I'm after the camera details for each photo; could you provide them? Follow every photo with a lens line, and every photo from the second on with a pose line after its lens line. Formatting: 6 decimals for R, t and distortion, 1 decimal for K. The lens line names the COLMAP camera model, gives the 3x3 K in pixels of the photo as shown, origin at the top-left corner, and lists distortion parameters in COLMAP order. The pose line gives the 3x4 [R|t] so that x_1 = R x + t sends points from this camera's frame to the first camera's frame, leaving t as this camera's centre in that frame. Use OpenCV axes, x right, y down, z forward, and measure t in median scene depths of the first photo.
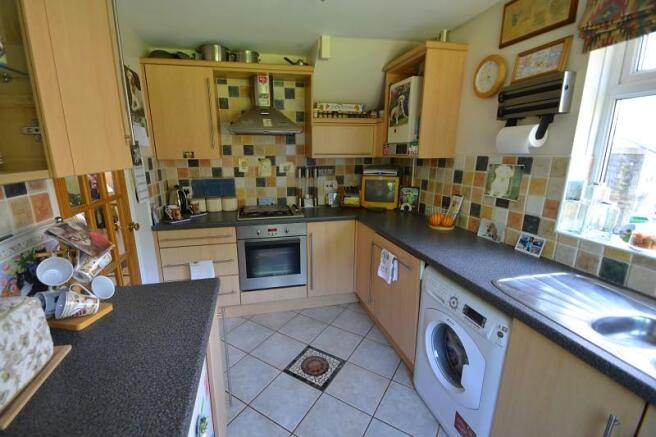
lens RADIAL K [[290.9, 0, 306.8], [0, 290.9, 218.7], [0, 0, 1]] dist [0.004388, -0.004101]
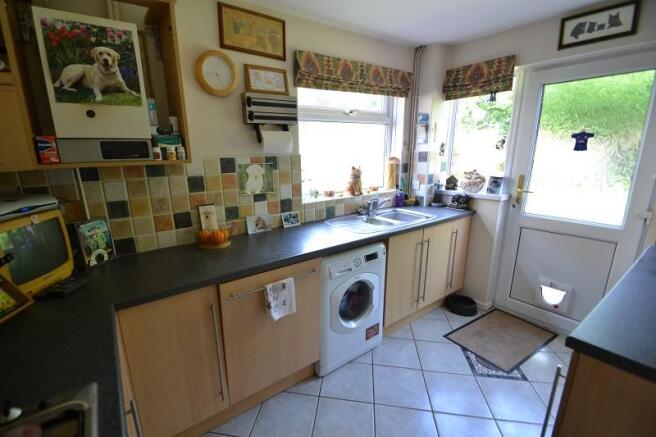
lens RADIAL K [[290.9, 0, 304.8], [0, 290.9, 225.2], [0, 0, 1]] dist [0.004388, -0.004101]
pose [[-0.382849, -0.213703, 0.898753, -0.456145], [0.233509, 0.918898, 0.317963, -0.280871], [-0.893812, 0.331599, -0.301898, 1.246415]]
